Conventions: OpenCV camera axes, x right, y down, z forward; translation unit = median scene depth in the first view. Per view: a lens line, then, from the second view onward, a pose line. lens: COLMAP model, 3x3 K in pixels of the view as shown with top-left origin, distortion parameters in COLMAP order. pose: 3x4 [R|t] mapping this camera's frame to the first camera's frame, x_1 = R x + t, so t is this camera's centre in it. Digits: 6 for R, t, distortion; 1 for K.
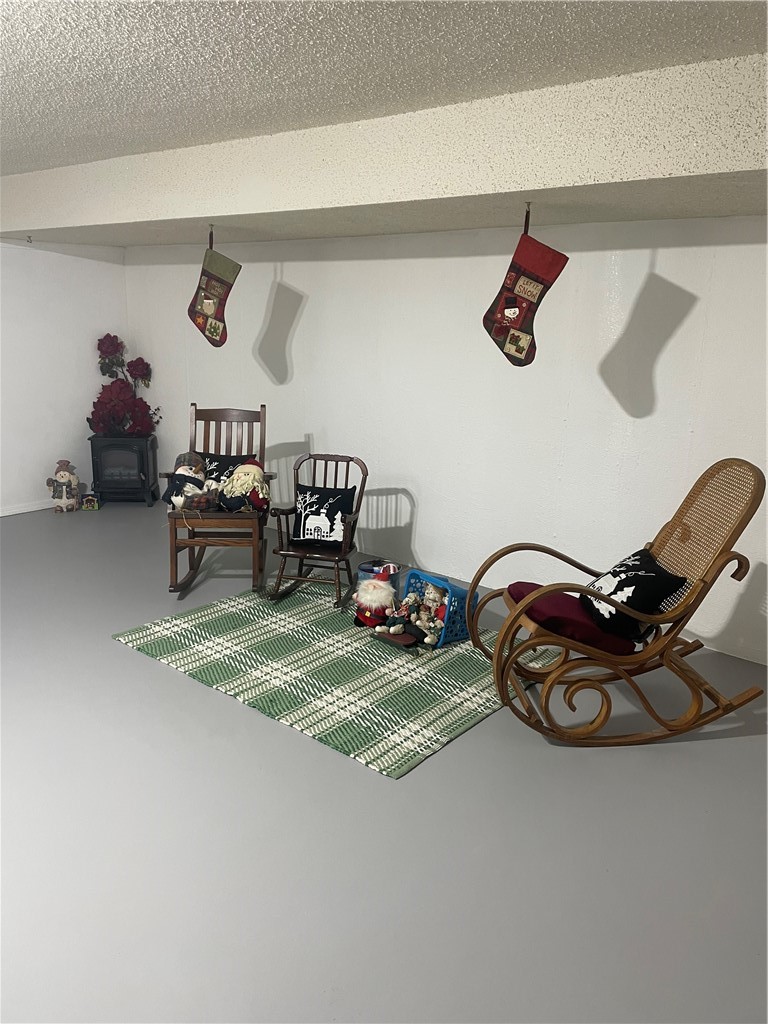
lens RADIAL K [[811.6, 0, 384.0], [0, 811.6, 512.0], [0, 0, 1]] dist [0.057993, -0.011528]
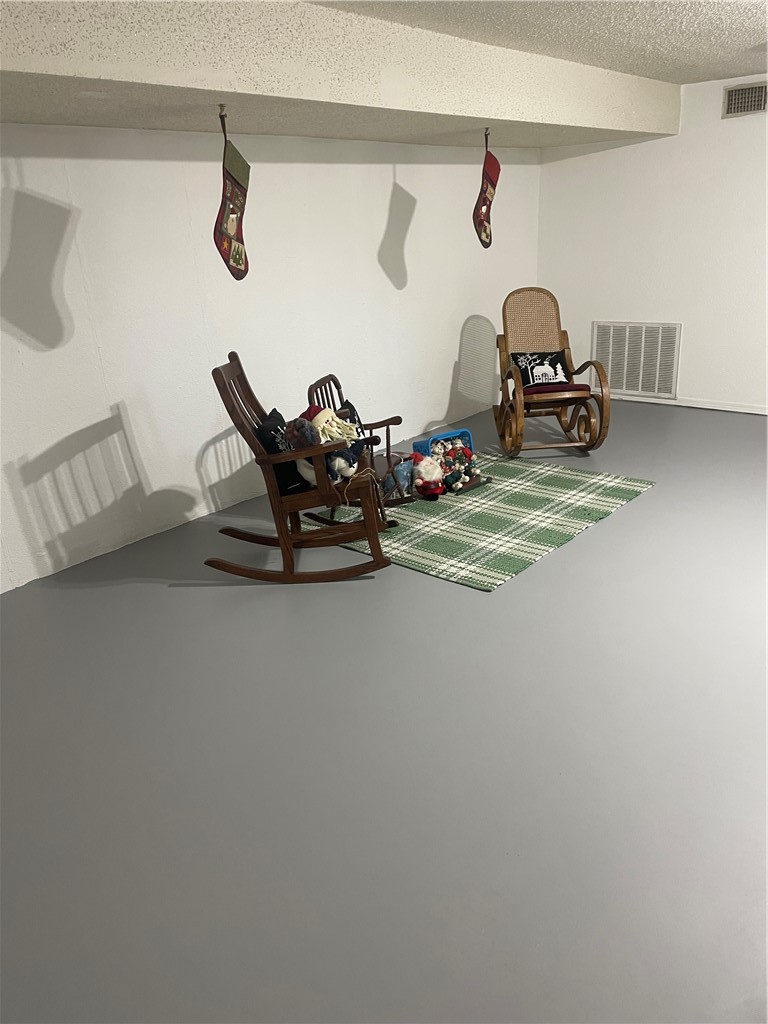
lens RADIAL K [[811.6, 0, 384.0], [0, 811.6, 512.0], [0, 0, 1]] dist [0.057993, -0.011528]
pose [[-0.020042, -0.363154, 0.931514, -0.997384], [0.286685, 0.890489, 0.353329, -0.243714], [-0.957815, 0.274132, 0.086264, 0.884059]]
